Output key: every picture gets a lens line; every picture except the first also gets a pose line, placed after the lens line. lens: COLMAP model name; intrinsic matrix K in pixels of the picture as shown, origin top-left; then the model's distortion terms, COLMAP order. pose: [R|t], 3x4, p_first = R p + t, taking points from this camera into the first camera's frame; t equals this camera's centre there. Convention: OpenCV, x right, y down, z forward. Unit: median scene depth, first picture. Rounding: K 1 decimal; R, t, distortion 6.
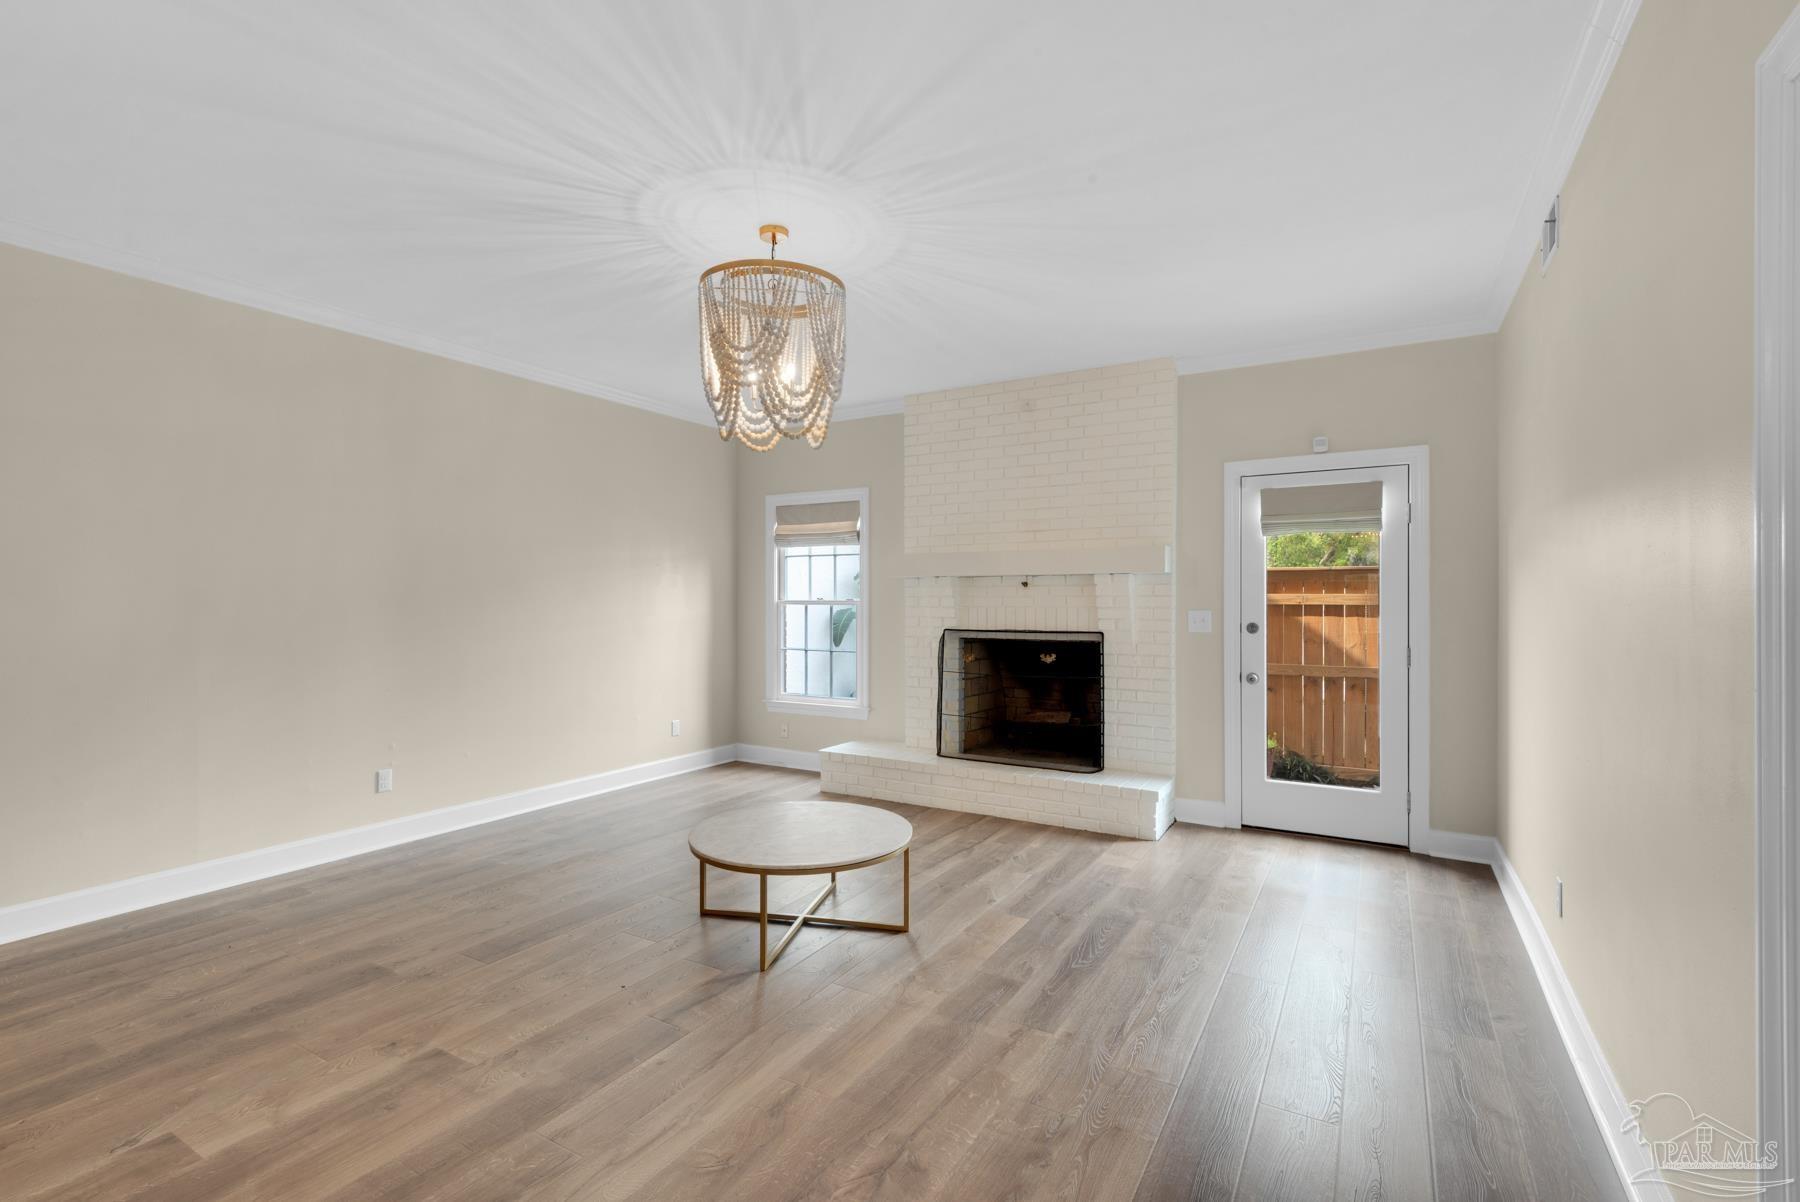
lens RADIAL K [[810.9, 0, 912.2], [0, 810.9, 606.3], [0, 0, 1]] dist [0.017884, -0.005075]
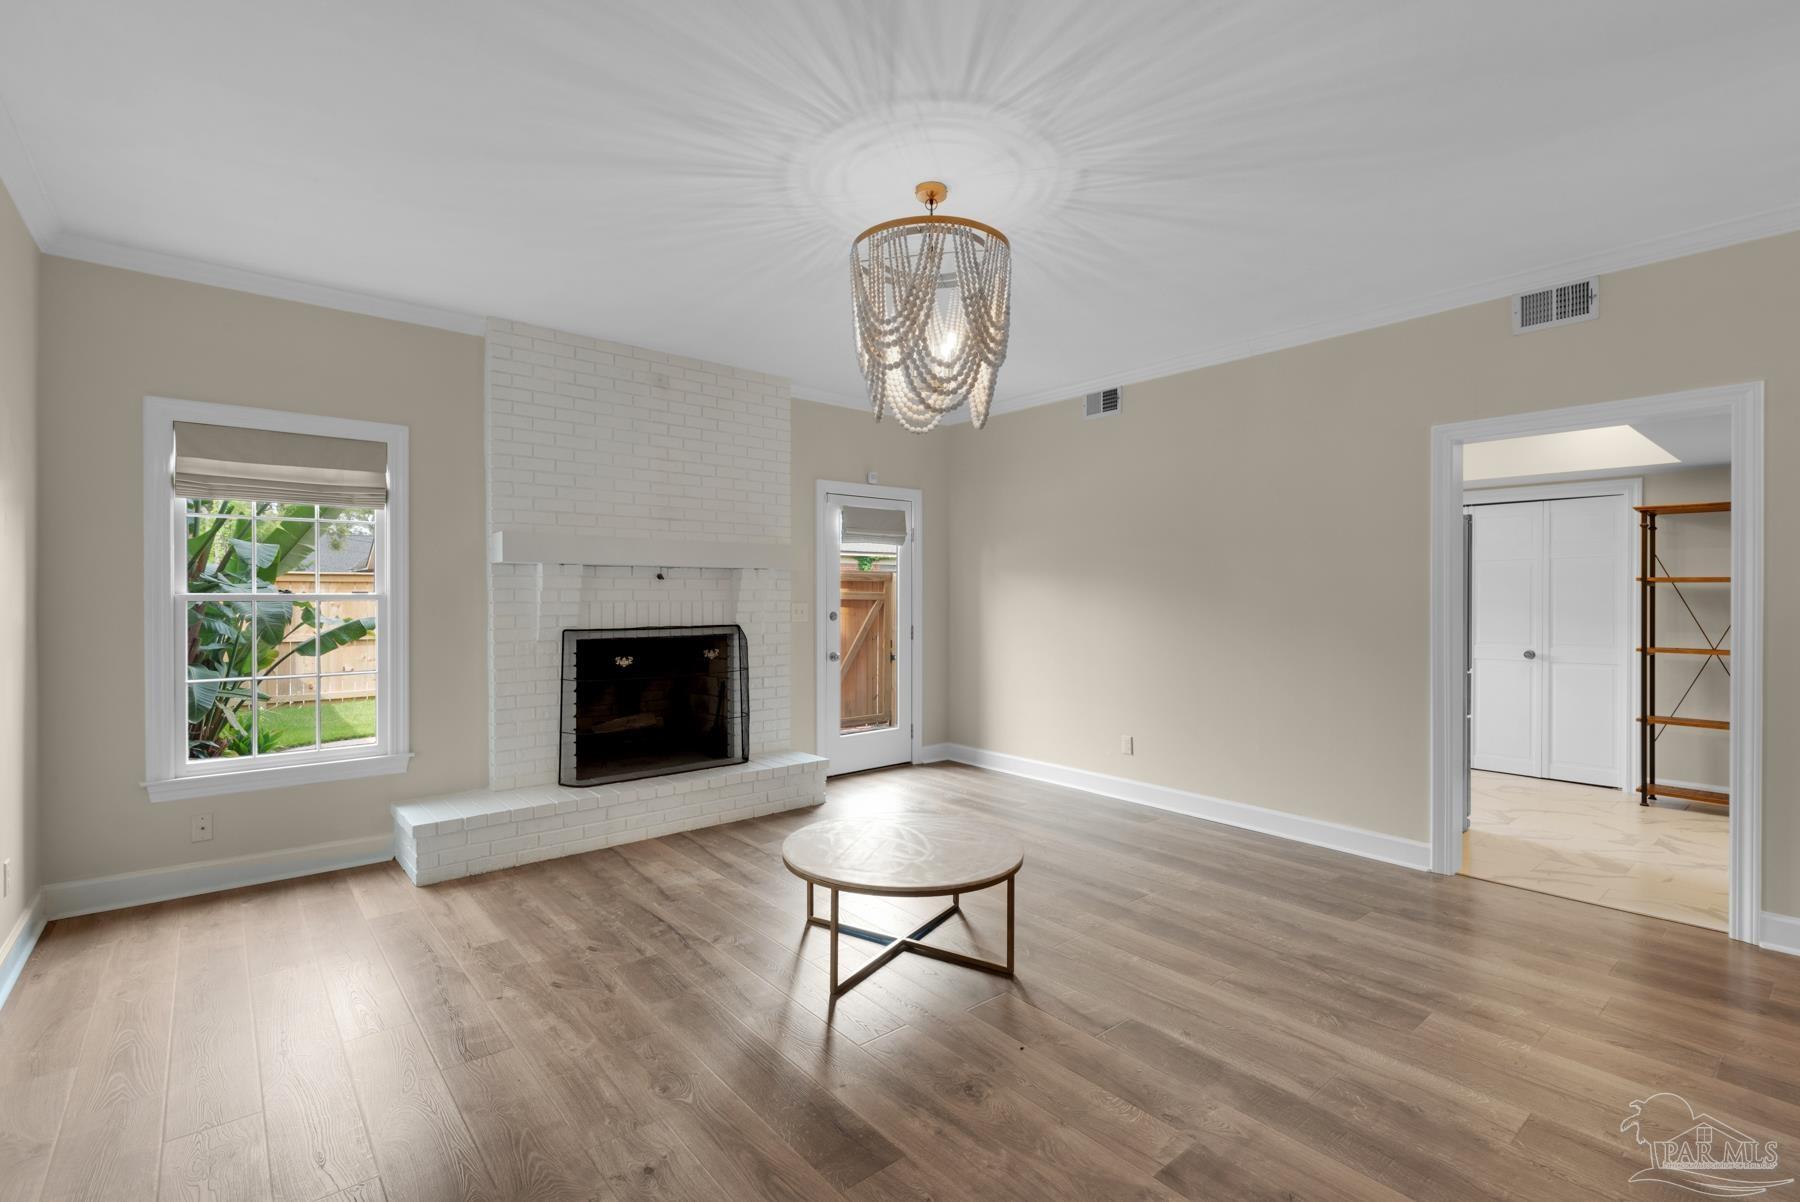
lens RADIAL K [[810.9, 0, 885.0], [0, 810.9, 603.9], [0, 0, 1]] dist [0.017884, -0.005075]
pose [[0.346885, -0.011570, 0.937836, -0.779374], [0.005395, 0.999932, 0.010340, -0.005475], [-0.937892, 0.001473, 0.346924, 0.545569]]
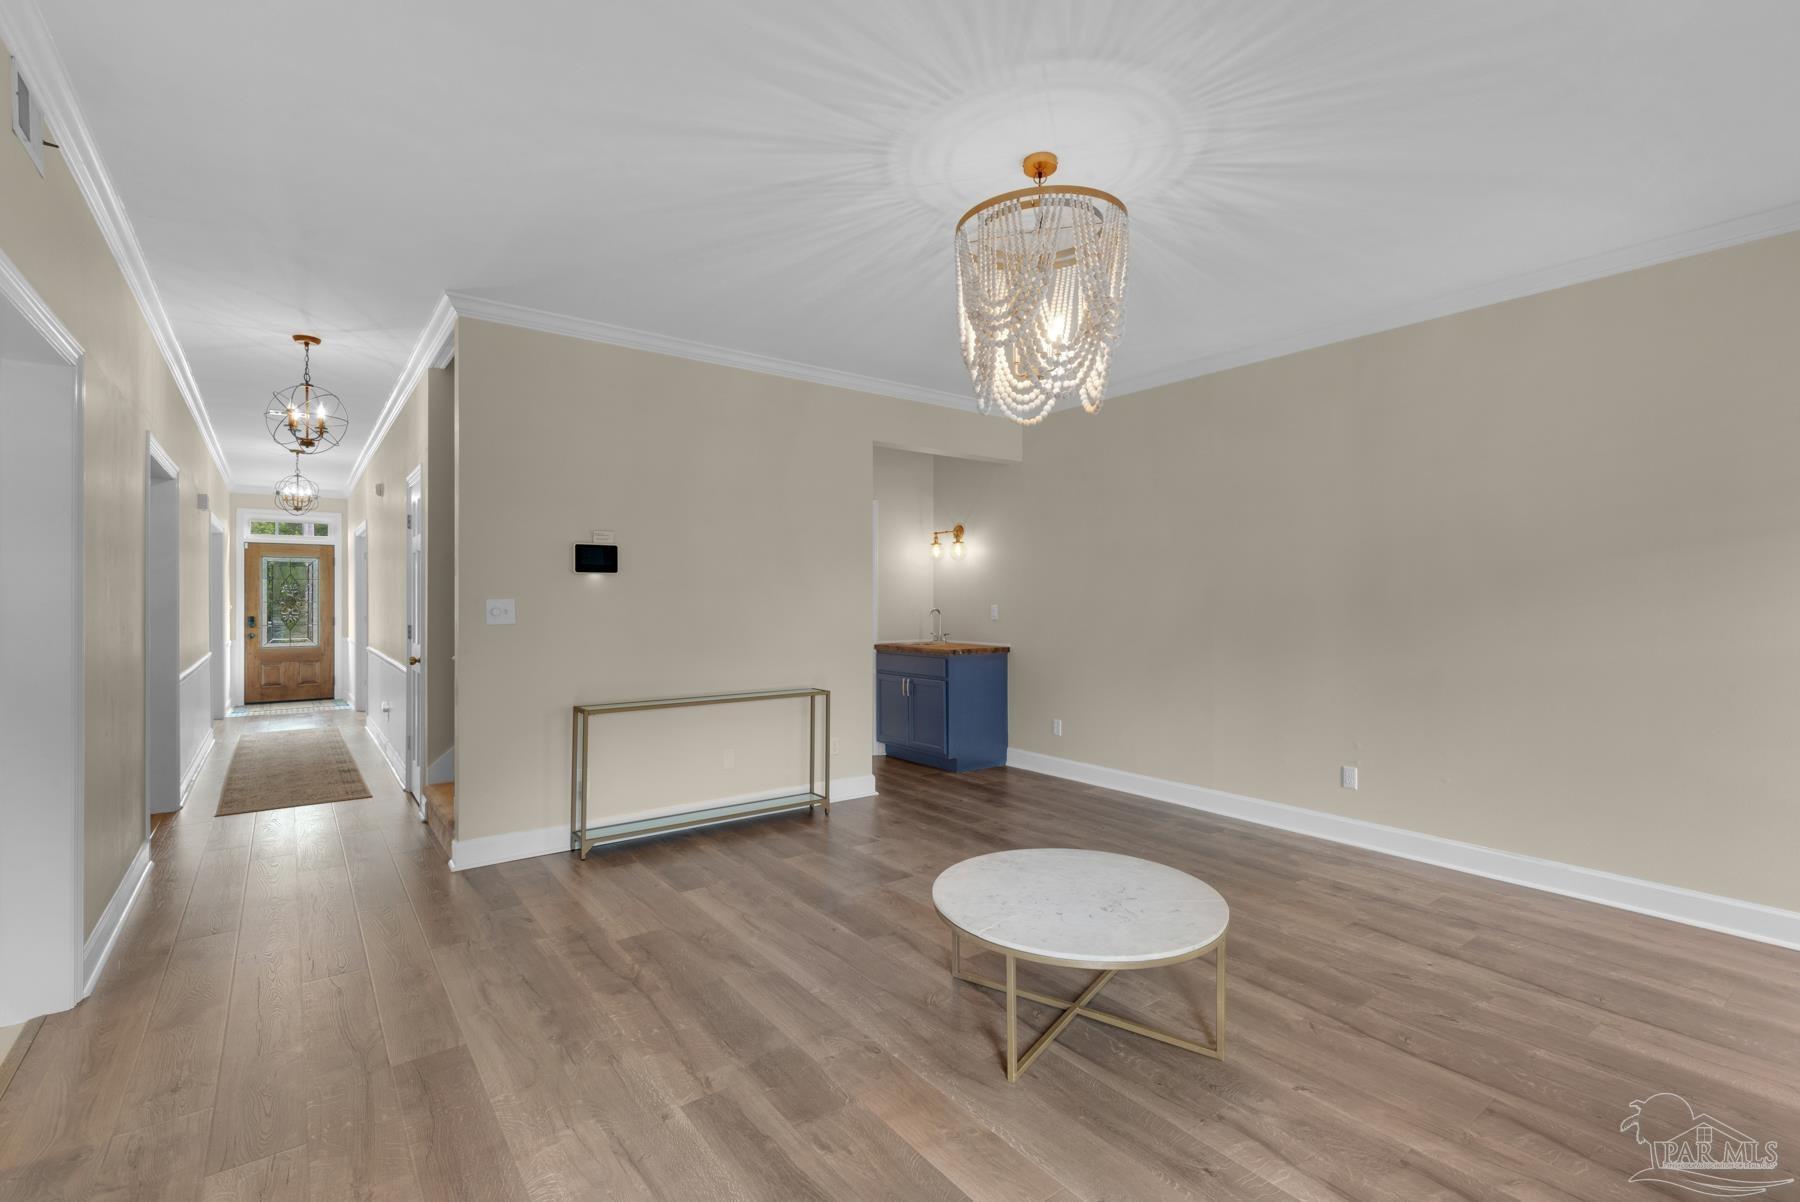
lens RADIAL K [[810.9, 0, 893.8], [0, 810.9, 573.3], [0, 0, 1]] dist [0.017884, -0.005075]
pose [[-0.396051, -0.027780, -0.917808, 0.512172], [-0.009728, 0.999613, -0.026059, -0.006132], [0.918177, -0.001392, -0.396168, 0.896166]]
